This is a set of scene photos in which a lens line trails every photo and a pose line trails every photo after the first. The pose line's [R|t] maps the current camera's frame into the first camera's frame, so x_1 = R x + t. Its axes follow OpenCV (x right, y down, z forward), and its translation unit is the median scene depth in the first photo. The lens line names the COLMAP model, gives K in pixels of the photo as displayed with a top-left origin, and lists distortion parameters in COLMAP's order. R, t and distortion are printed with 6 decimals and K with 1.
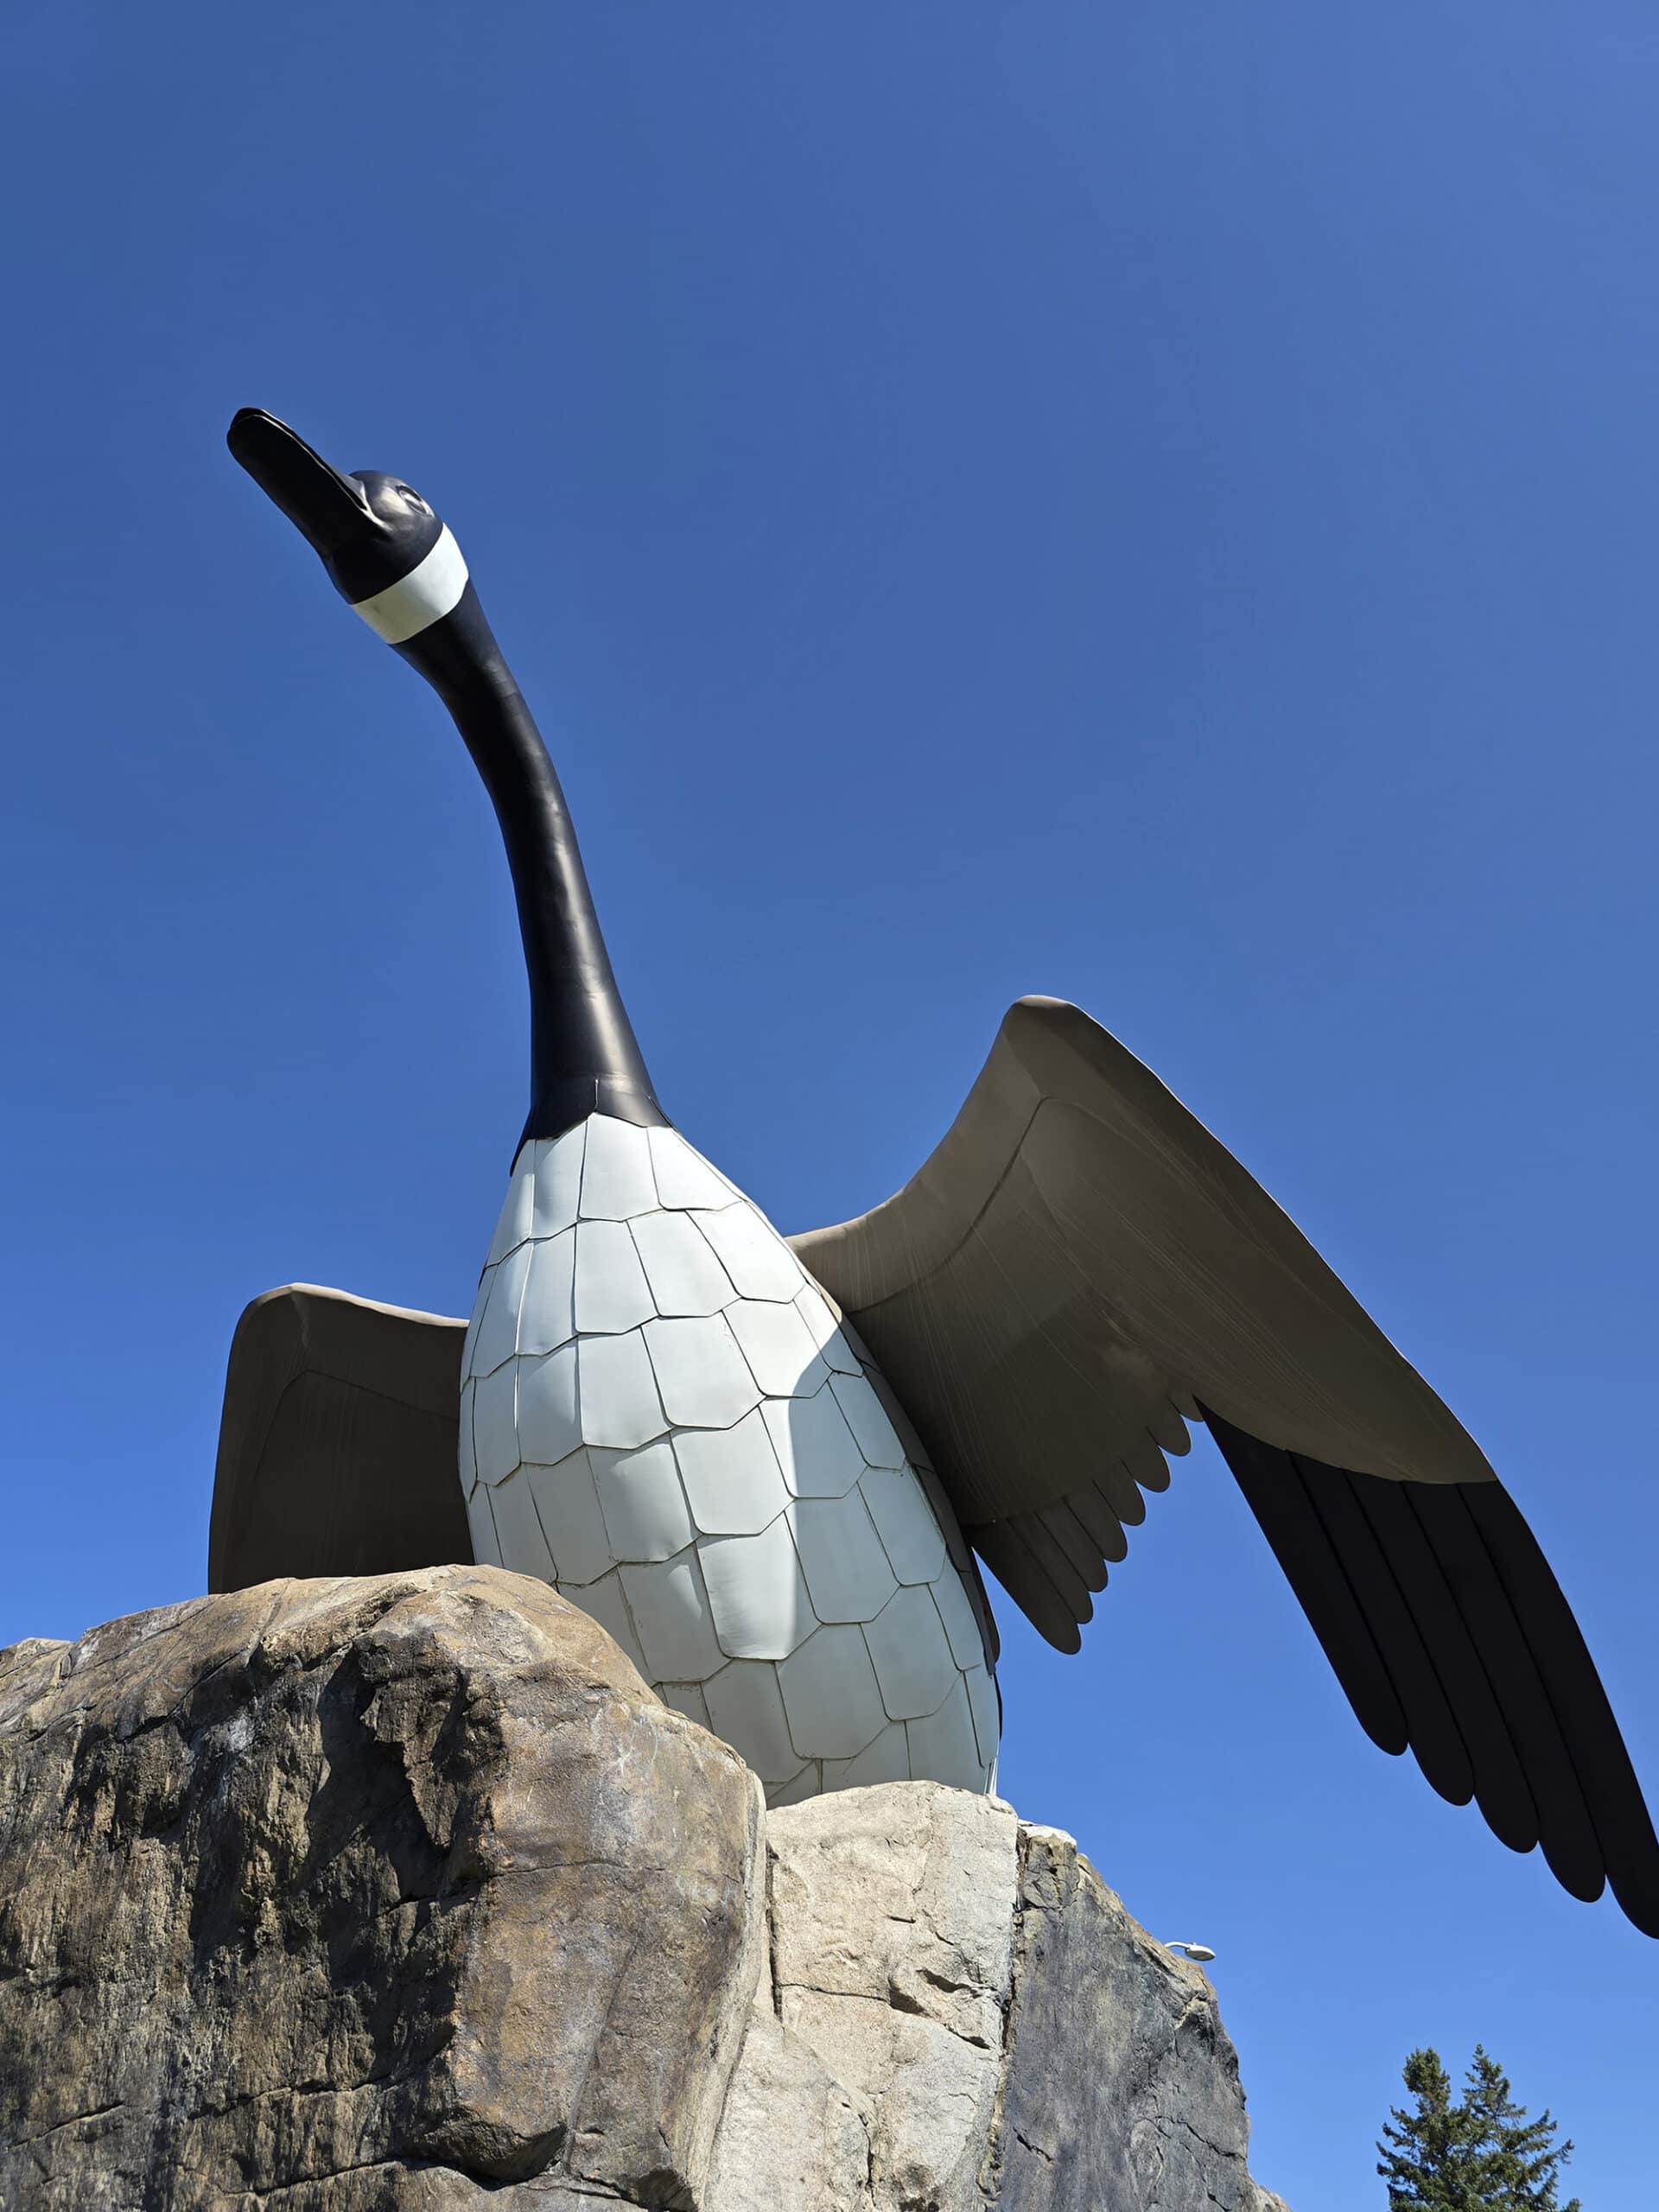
lens RADIAL K [[1513.3, 0, 814.6], [0, 1513.3, 1133.7], [0, 0, 1]] dist [0.033312, -0.030785]
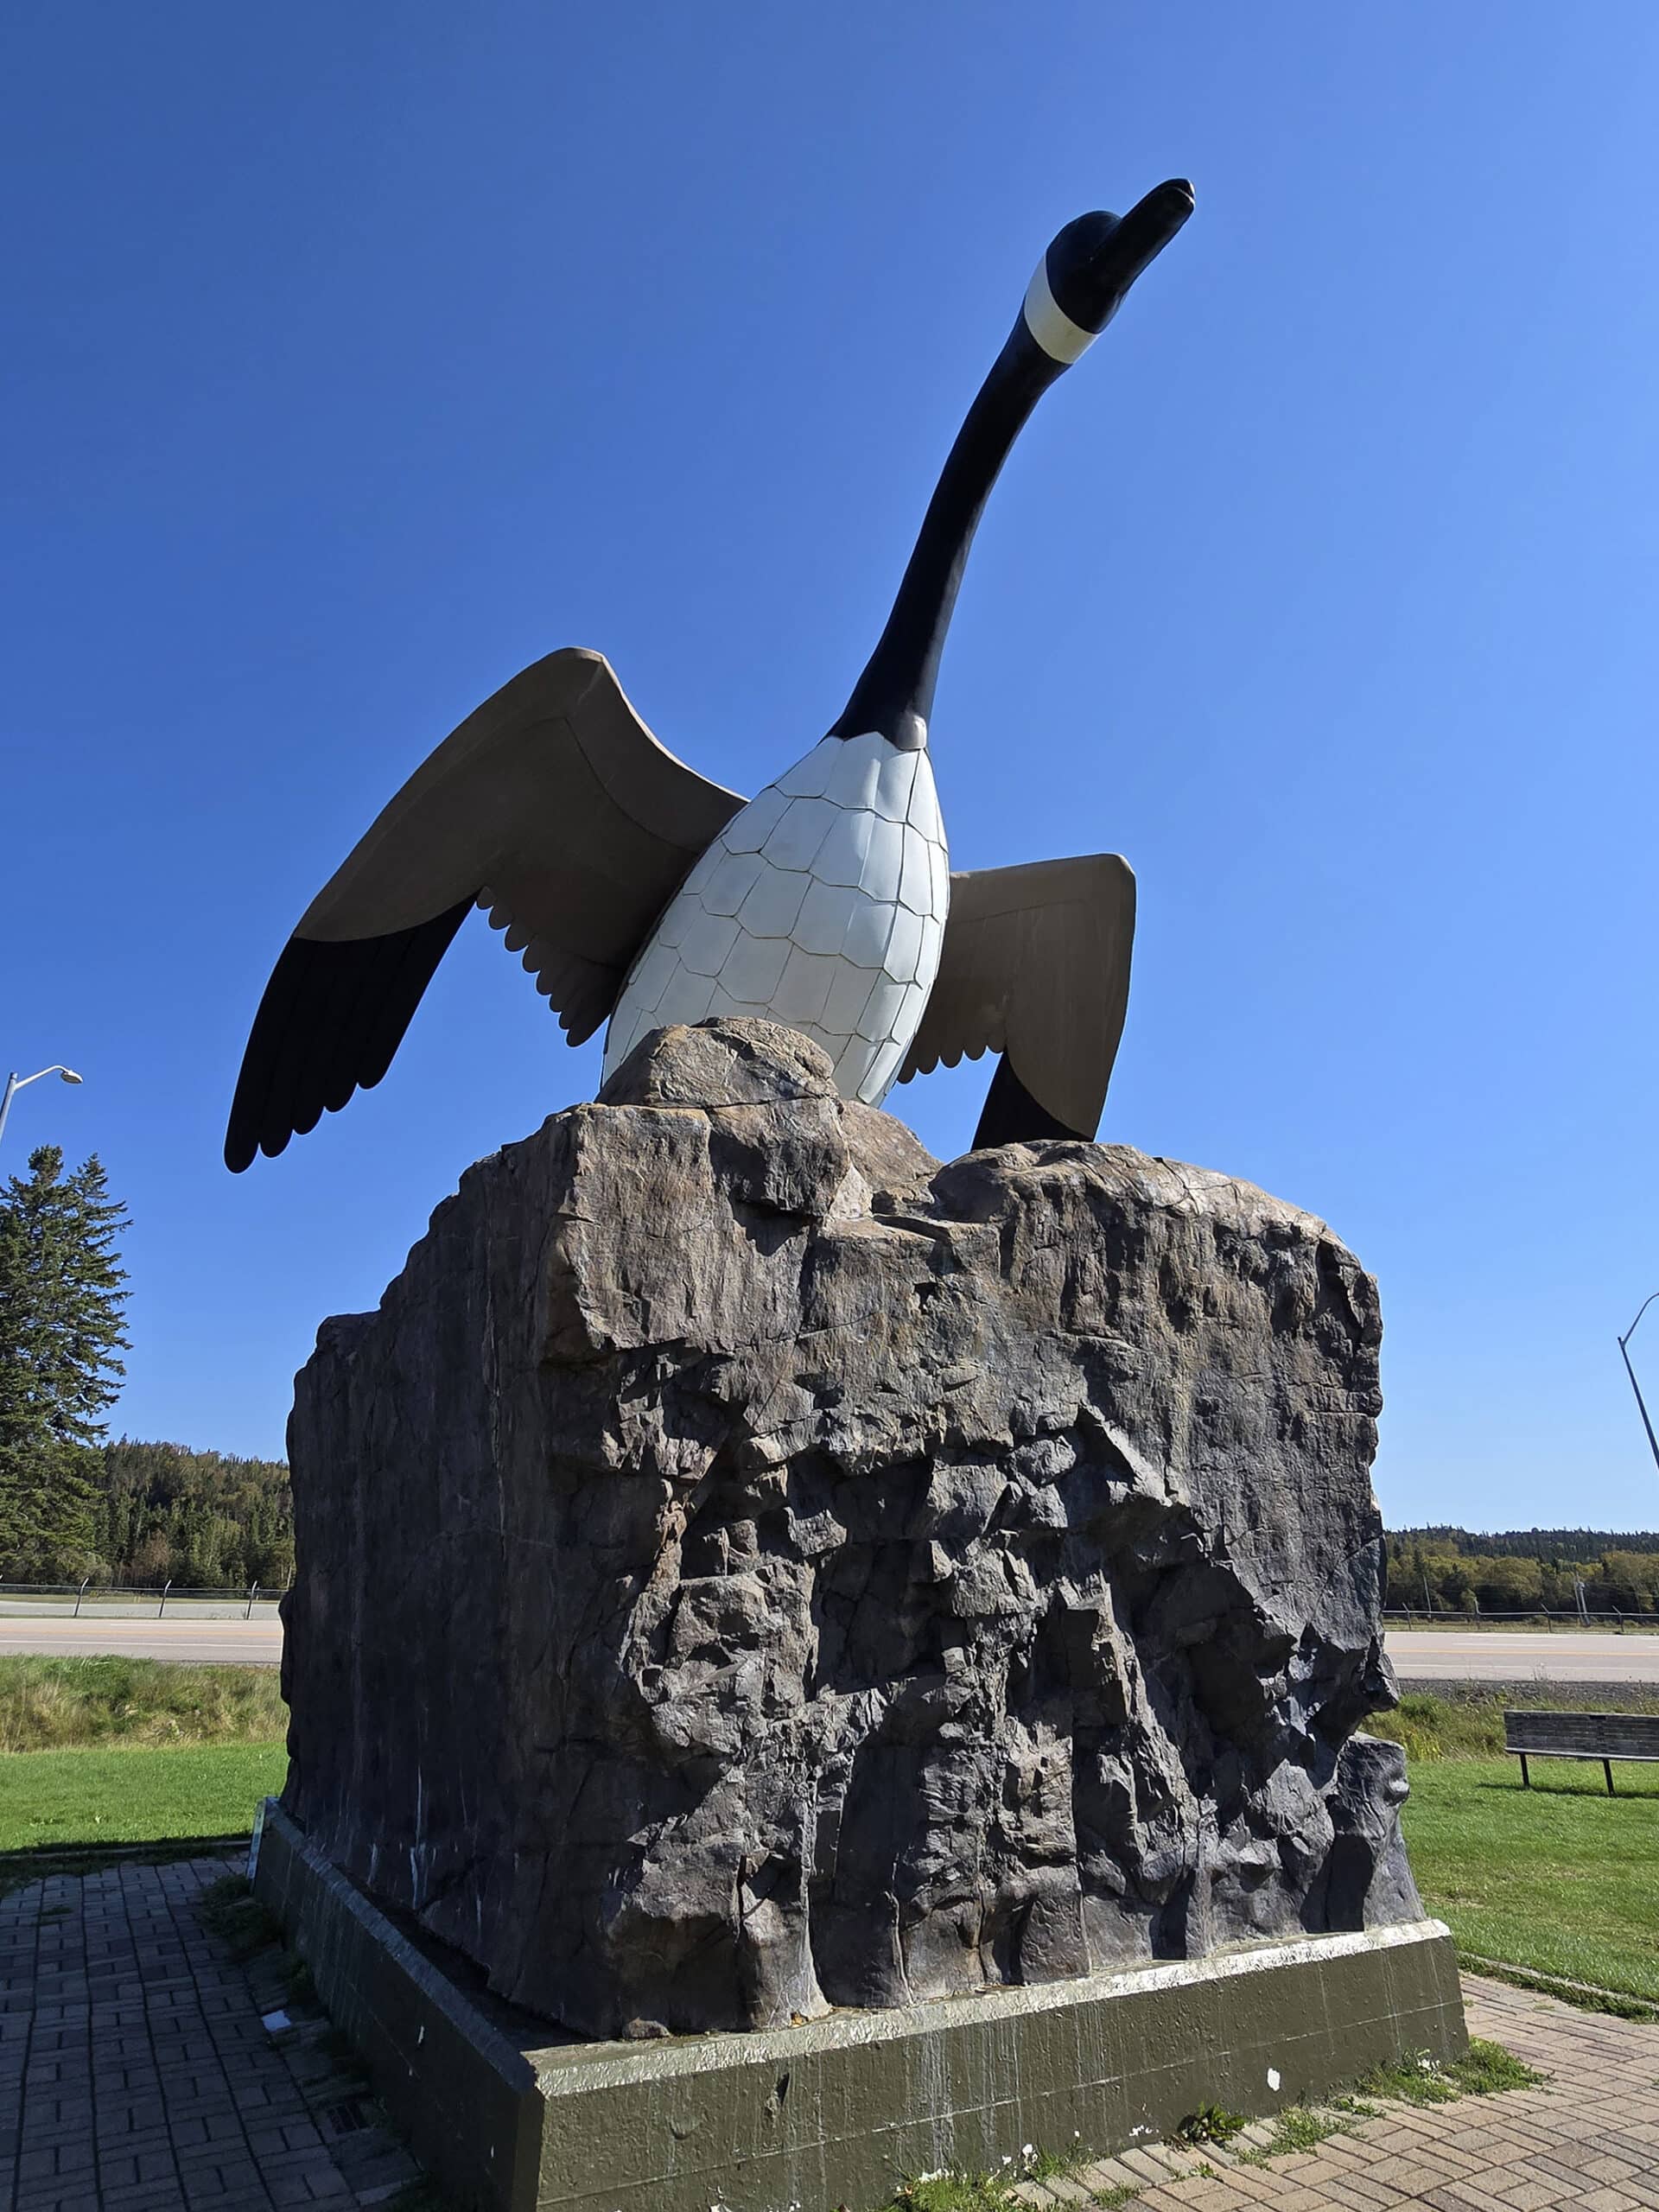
lens RADIAL K [[1173.6, 0, 829.5], [0, 1173.6, 1106.0], [0, 0, 1]] dist [0.015840, 0.000495]
pose [[0.529614, 0.280397, 0.800554, -1.456546], [-0.614872, 0.777054, 0.134608, 0.235853], [-0.584330, -0.563528, 0.583947, 0.248649]]
